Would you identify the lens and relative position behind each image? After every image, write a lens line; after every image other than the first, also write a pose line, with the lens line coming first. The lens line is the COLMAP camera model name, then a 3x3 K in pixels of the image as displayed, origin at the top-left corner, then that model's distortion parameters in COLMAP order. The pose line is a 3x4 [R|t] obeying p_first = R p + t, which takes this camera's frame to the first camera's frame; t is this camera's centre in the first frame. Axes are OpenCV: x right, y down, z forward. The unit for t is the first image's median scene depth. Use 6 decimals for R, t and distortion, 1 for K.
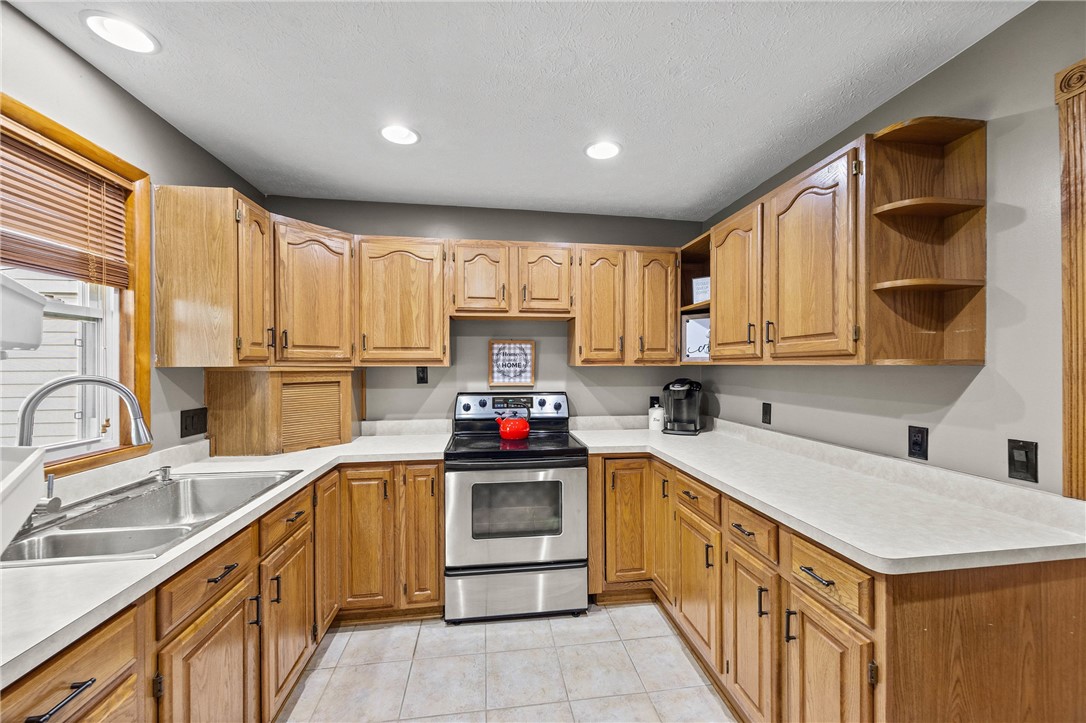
lens RADIAL K [[432.2, 0, 562.3], [0, 432.2, 371.1], [0, 0, 1]] dist [-0.000225, 0.000088]
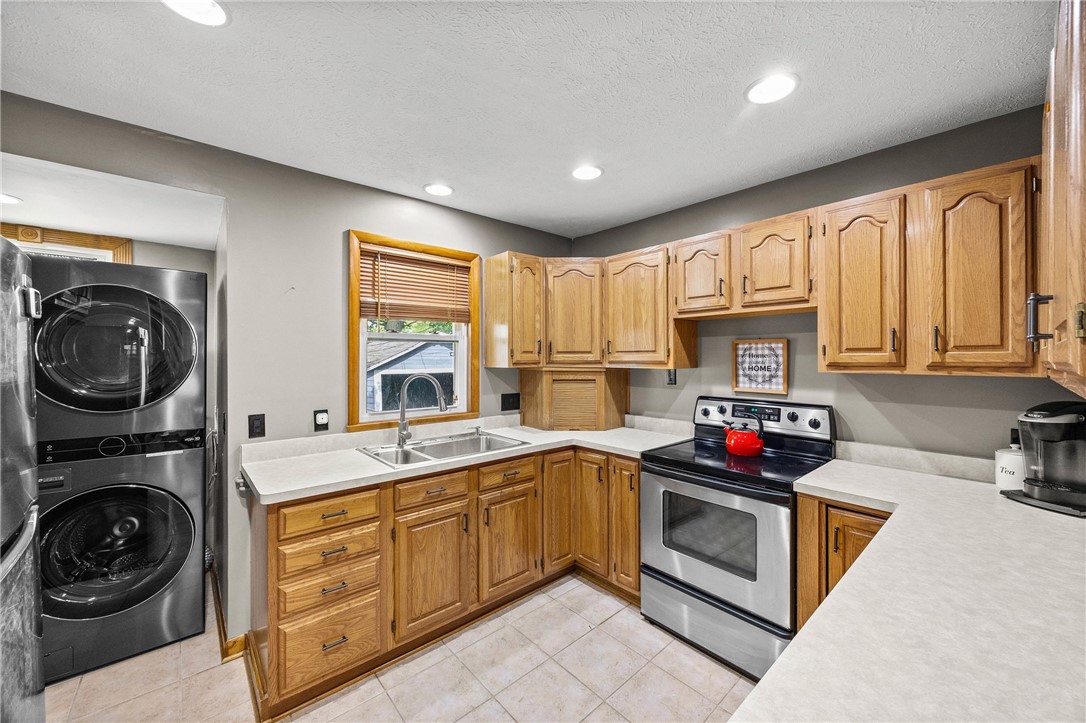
lens RADIAL K [[438.4, 0, 544.9], [0, 438.4, 363.7], [0, 0, 1]] dist [-0.000368, -0.000179]
pose [[0.519861, 0.013848, -0.854139, 0.466572], [-0.012504, 0.999885, 0.008601, -0.029296], [0.854159, 0.006209, 0.519974, 0.230454]]
